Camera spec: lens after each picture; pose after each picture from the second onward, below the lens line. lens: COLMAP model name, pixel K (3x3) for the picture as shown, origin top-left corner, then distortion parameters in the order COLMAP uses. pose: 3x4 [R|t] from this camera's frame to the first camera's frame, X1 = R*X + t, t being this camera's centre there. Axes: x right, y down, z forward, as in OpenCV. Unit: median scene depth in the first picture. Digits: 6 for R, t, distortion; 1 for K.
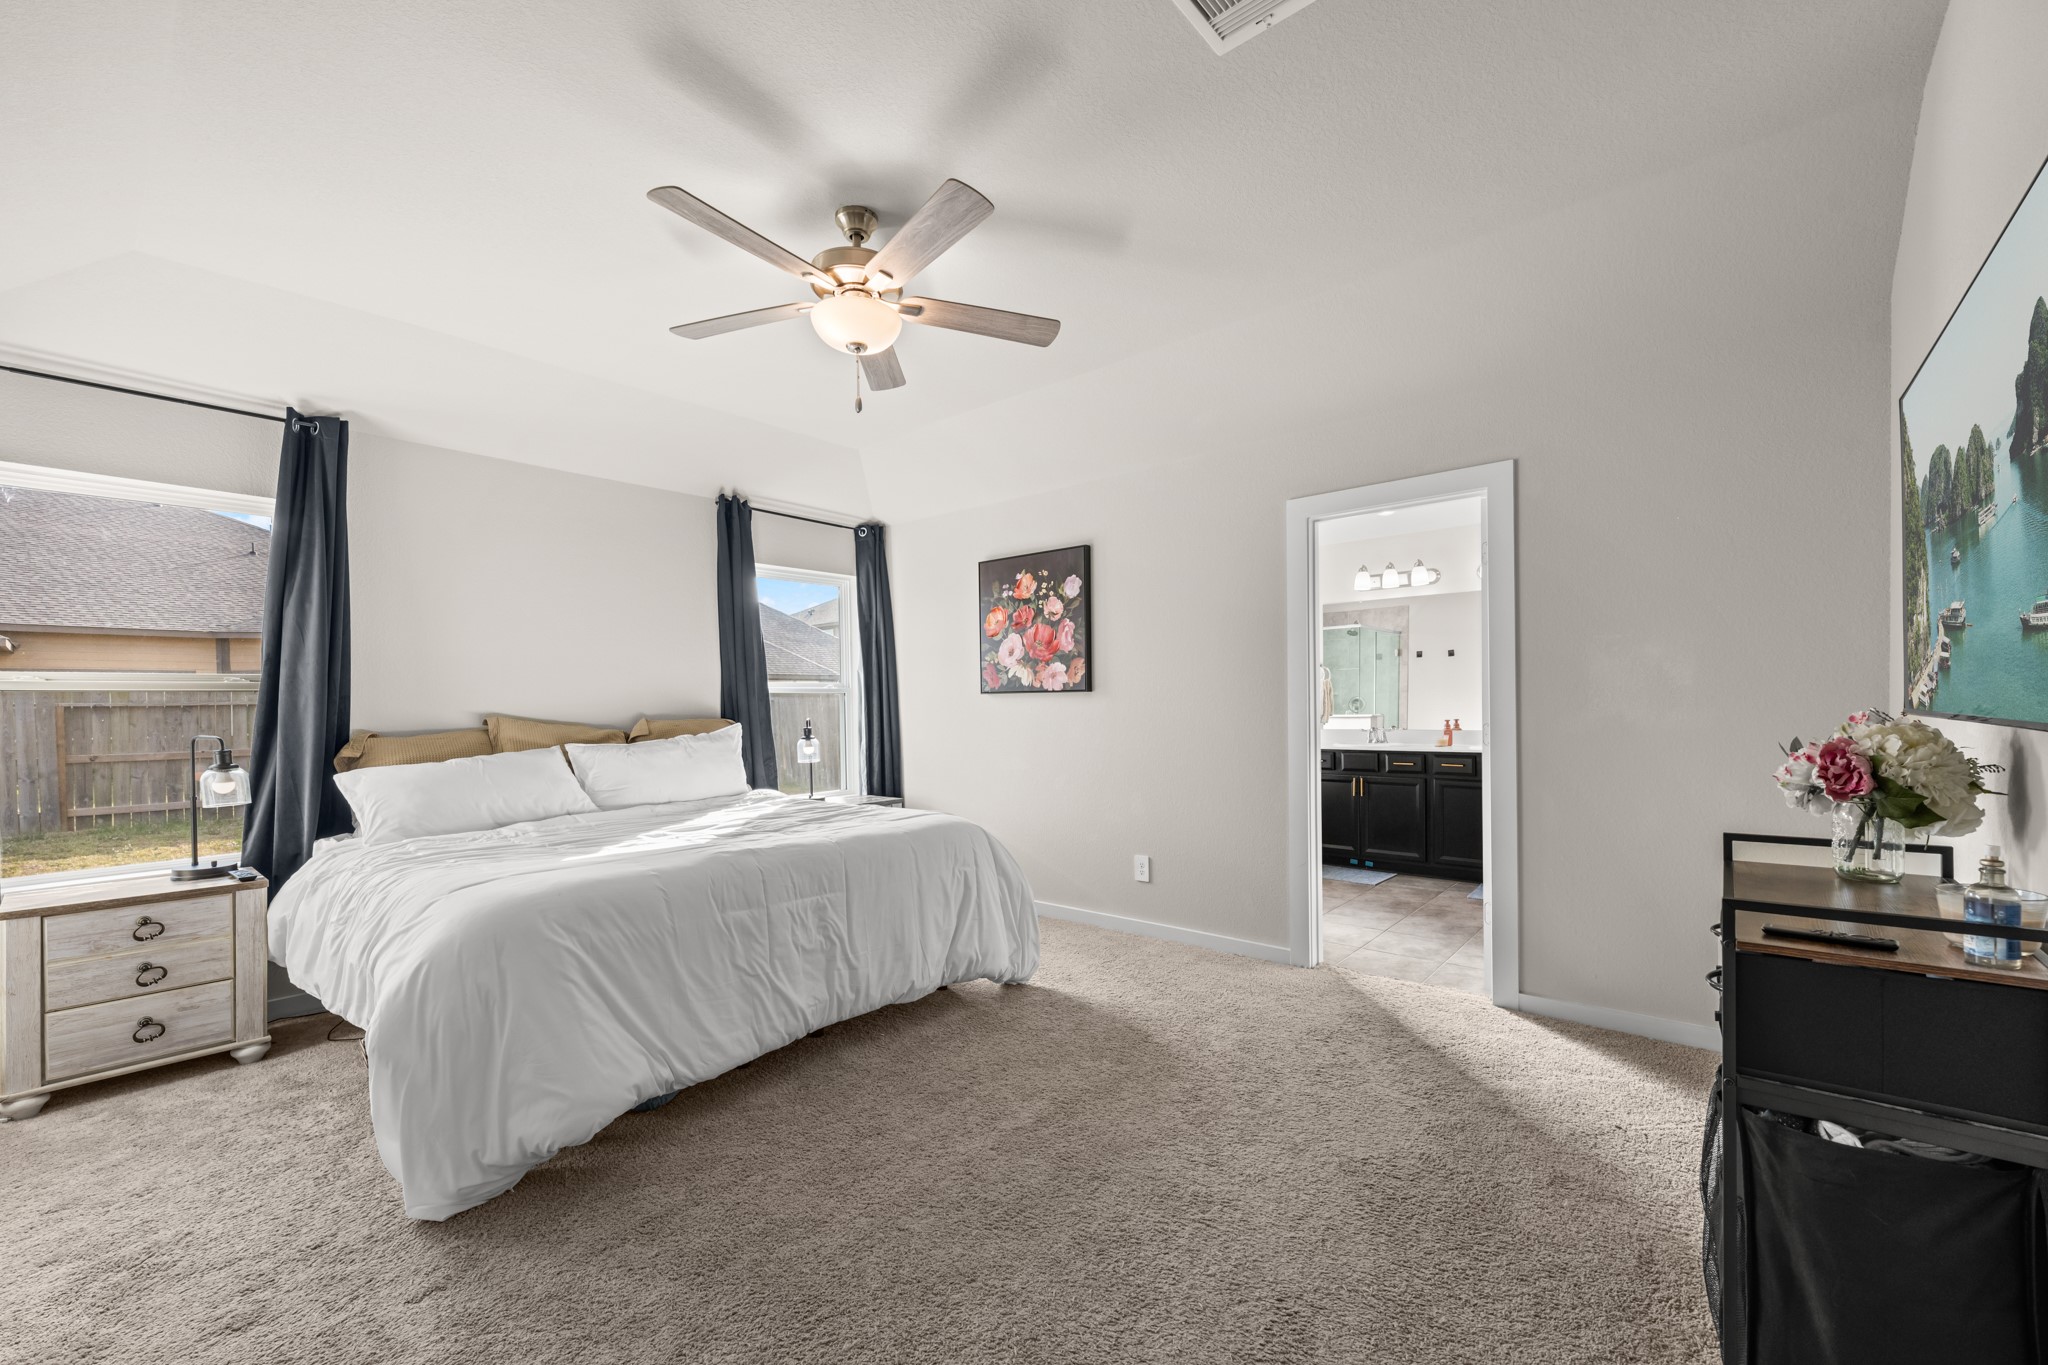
lens RADIAL K [[796.4, 0, 1029.4], [0, 796.4, 723.4], [0, 0, 1]] dist [-0.001857, -0.000221]
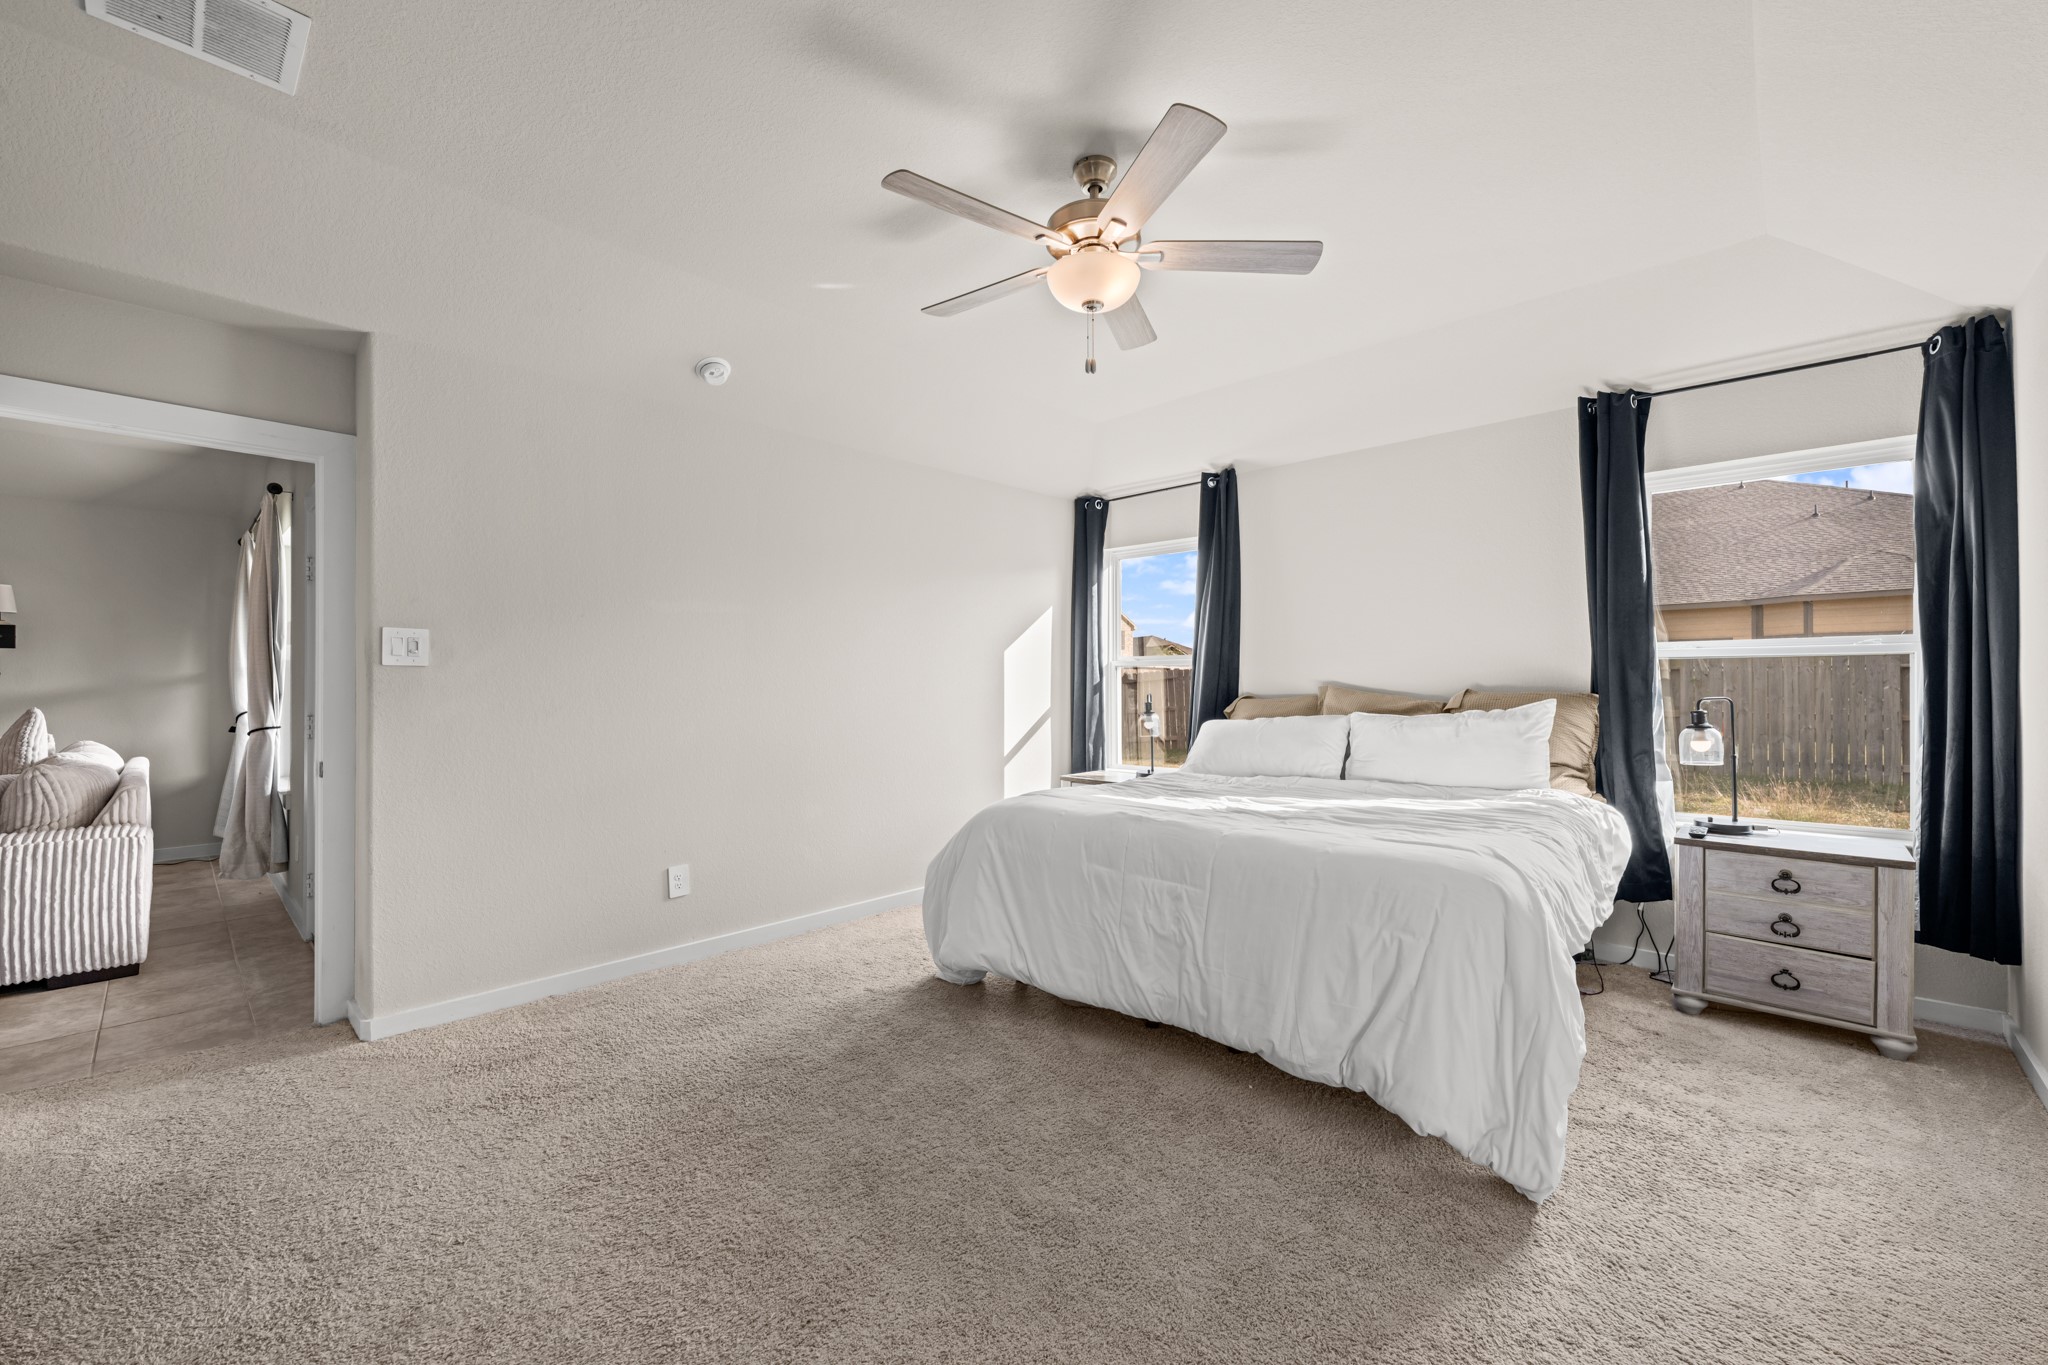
lens RADIAL K [[836.9, 0, 1030.3], [0, 836.9, 673.8], [0, 0, 1]] dist [-0.000221, -0.000077]
pose [[-0.044466, 0.003427, -0.999005, 0.581750], [-0.019961, 0.999791, 0.004318, -0.023892], [0.998811, 0.020133, -0.044388, 0.699541]]
